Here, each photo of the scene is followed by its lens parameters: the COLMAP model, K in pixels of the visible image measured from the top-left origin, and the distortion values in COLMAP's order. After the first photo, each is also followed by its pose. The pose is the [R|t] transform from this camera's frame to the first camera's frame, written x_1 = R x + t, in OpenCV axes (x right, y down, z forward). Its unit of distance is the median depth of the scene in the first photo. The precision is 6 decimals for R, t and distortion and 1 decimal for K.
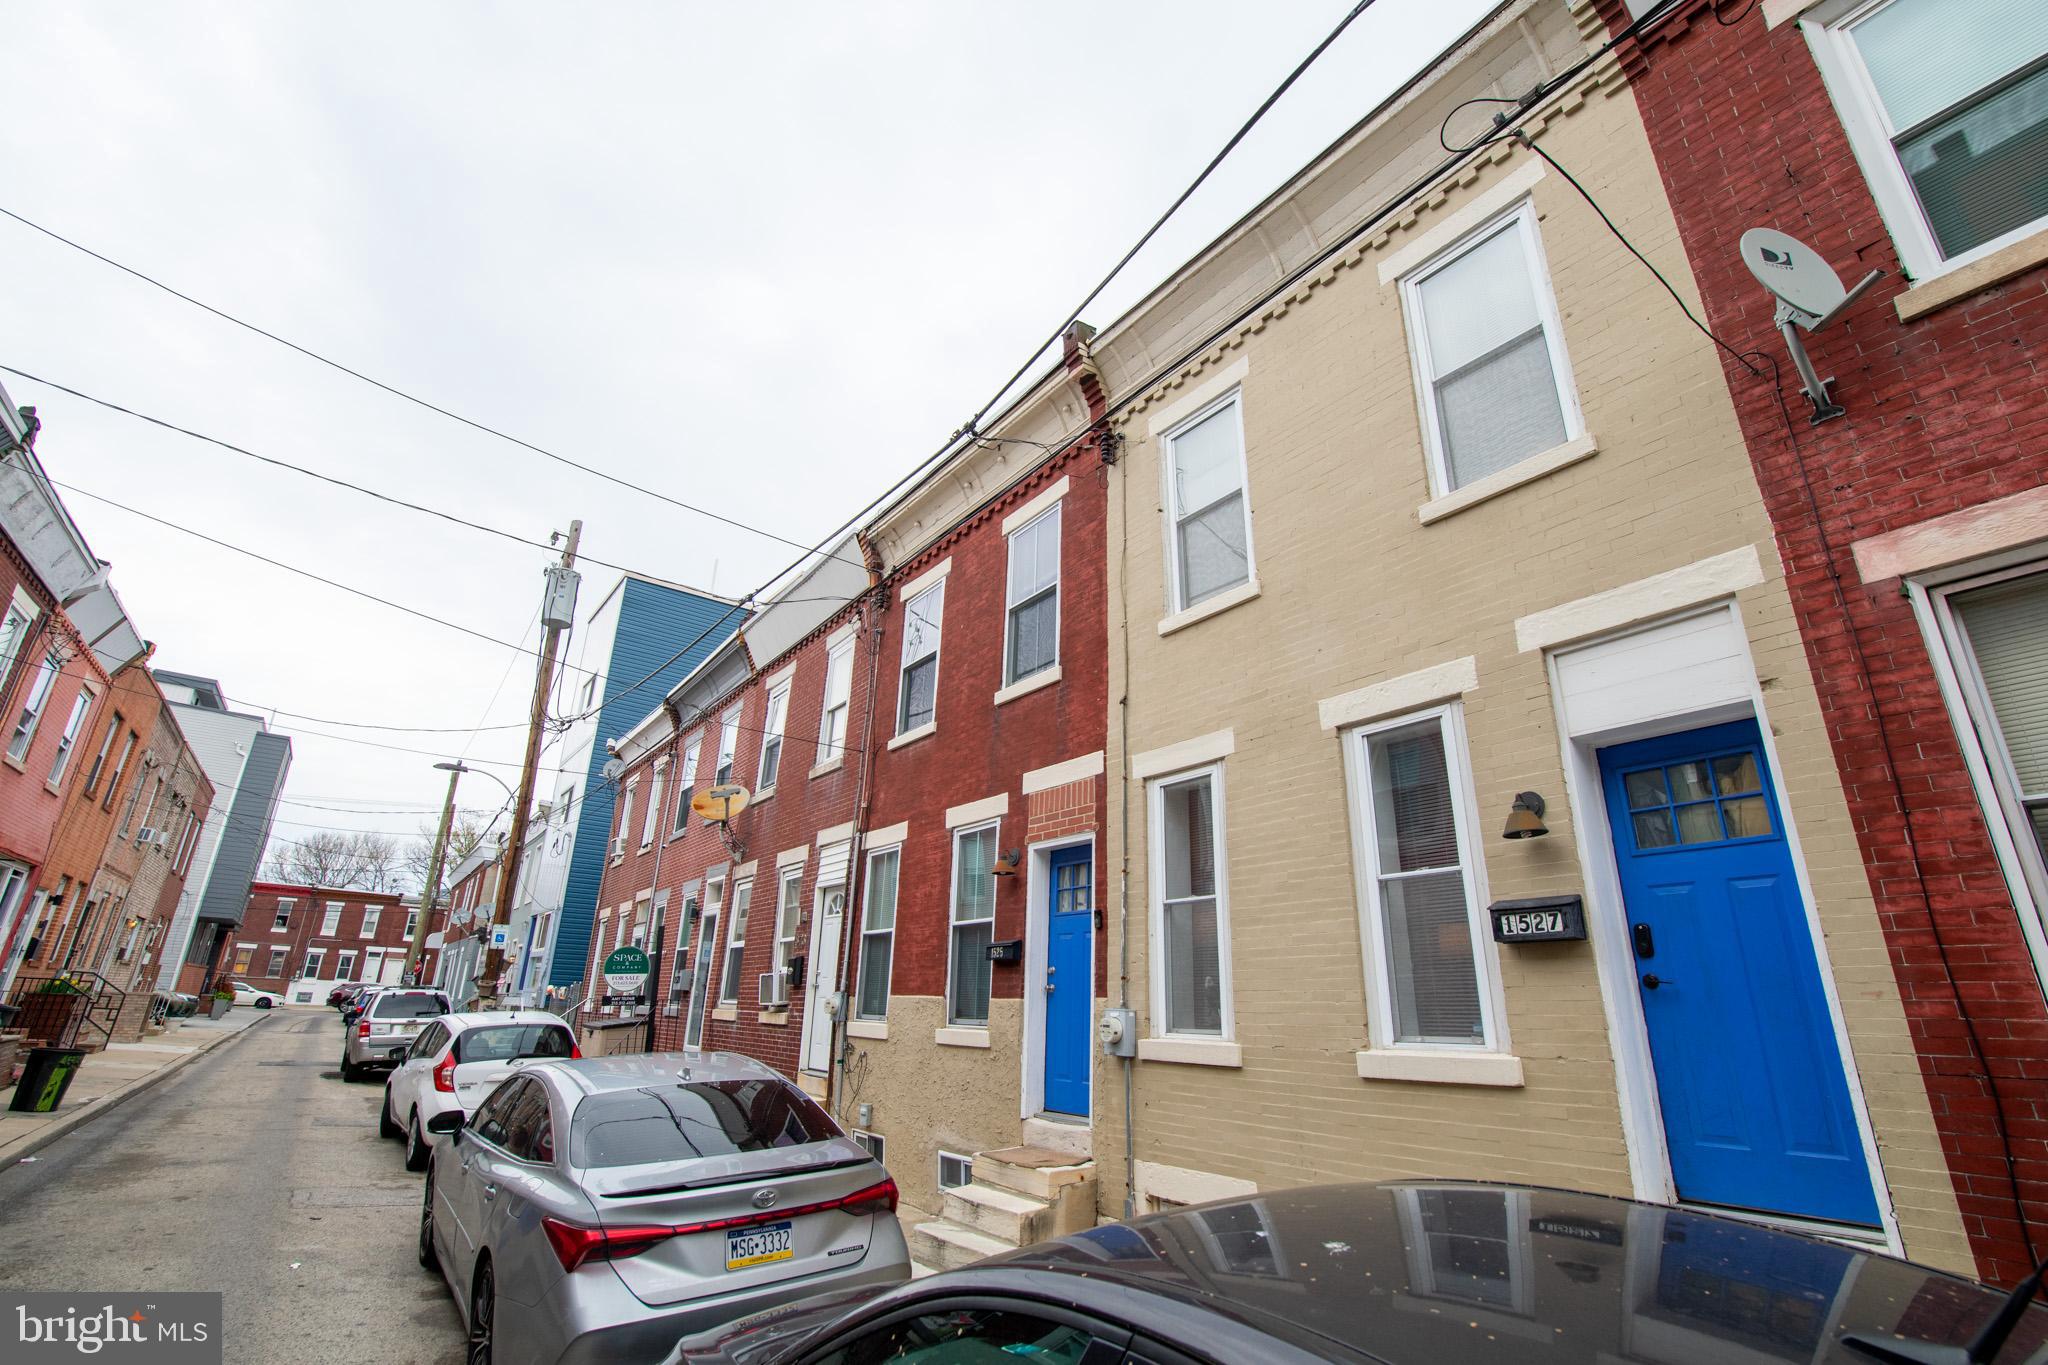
lens RADIAL K [[903.6, 0, 1033.7], [0, 903.6, 678.9], [0, 0, 1]] dist [-0.039752, 0.007548]
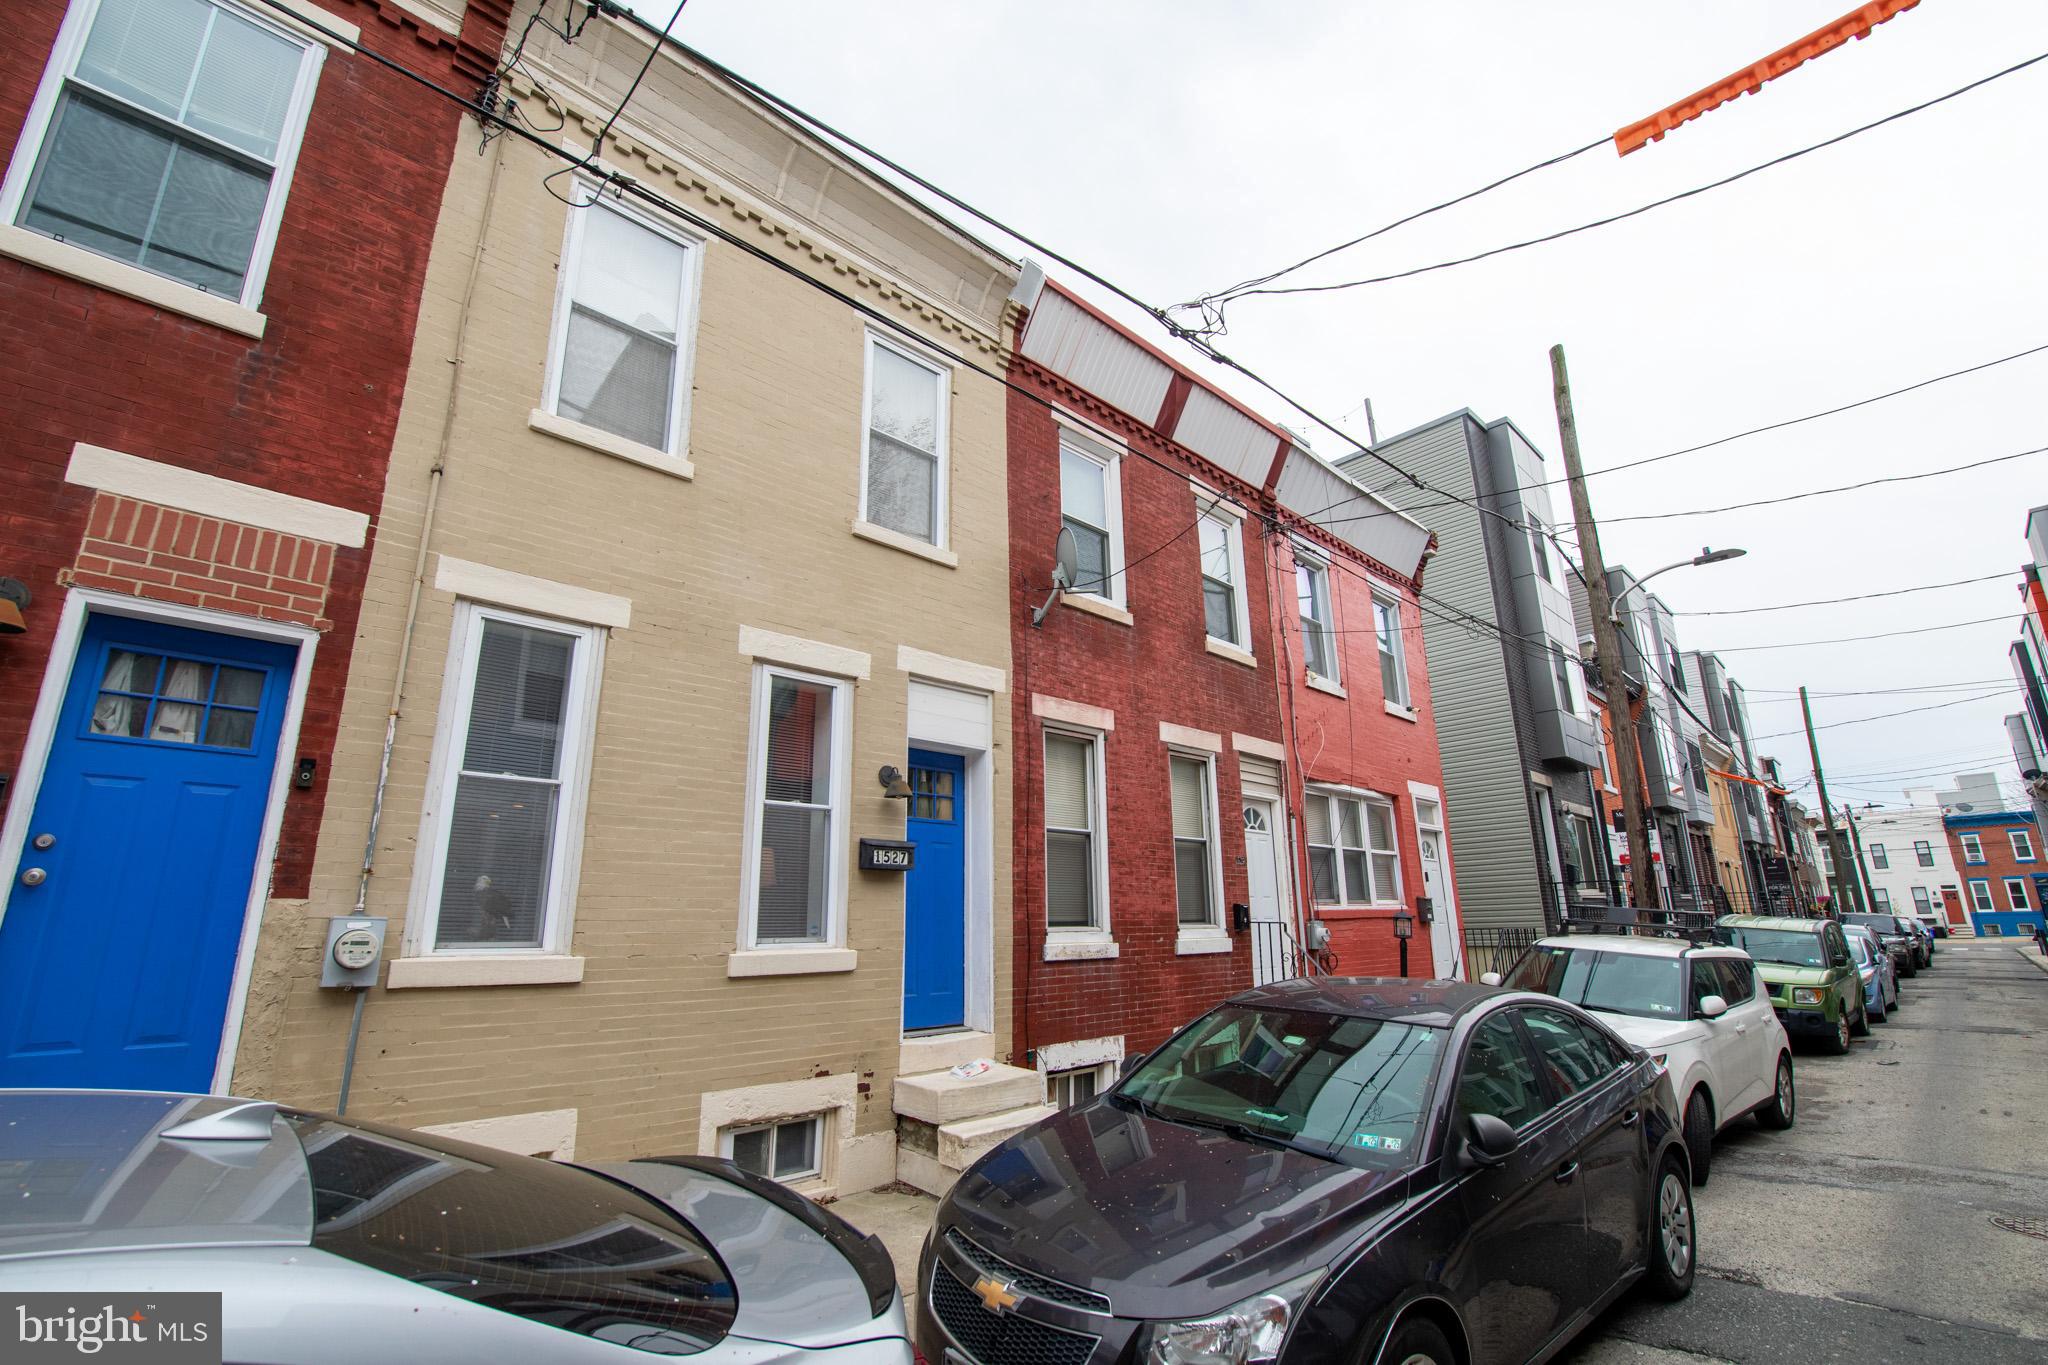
lens RADIAL K [[897.7, 0, 1021.7], [0, 897.7, 678.6], [0, 0, 1]] dist [-0.039086, 0.007051]
pose [[-0.119155, 0.243594, 0.962530, -0.696809], [-0.335076, 0.902696, -0.269931, 0.251107], [-0.934626, -0.354685, -0.025938, 0.710067]]
